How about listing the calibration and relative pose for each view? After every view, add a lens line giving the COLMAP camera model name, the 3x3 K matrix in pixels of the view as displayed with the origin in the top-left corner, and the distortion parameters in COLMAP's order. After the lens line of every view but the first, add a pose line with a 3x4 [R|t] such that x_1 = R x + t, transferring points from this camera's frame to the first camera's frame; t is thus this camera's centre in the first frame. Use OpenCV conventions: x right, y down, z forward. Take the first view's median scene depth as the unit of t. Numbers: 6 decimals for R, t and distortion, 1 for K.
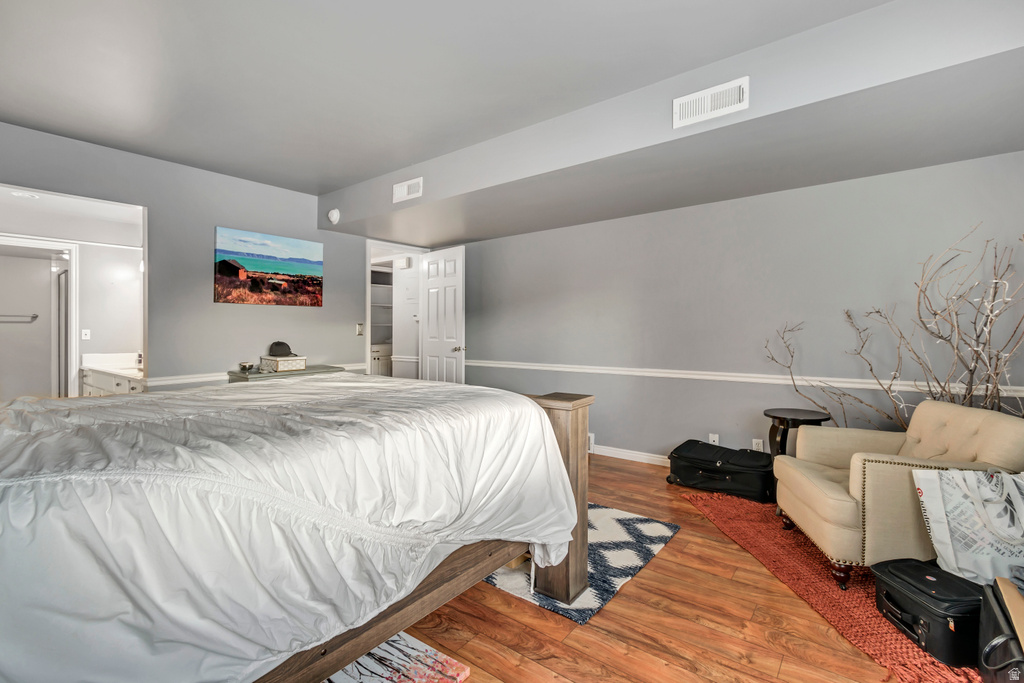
lens RADIAL K [[460.4, 0, 514.8], [0, 460.4, 333.4], [0, 0, 1]] dist [0.001328, 0.000166]
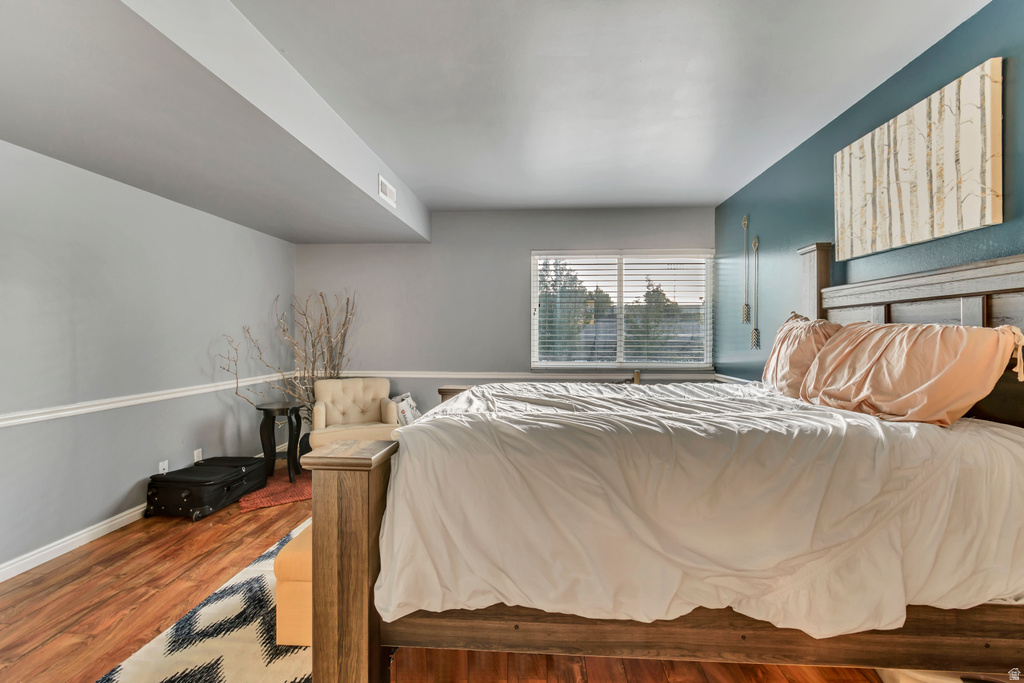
lens RADIAL K [[460.4, 0, 513.5], [0, 460.4, 338.8], [0, 0, 1]] dist [0.001328, 0.000166]
pose [[-0.553736, 0.003478, 0.832685, -0.742836], [0.019274, 0.999777, 0.008641, -0.008612], [-0.832469, 0.020834, -0.553680, 1.037167]]
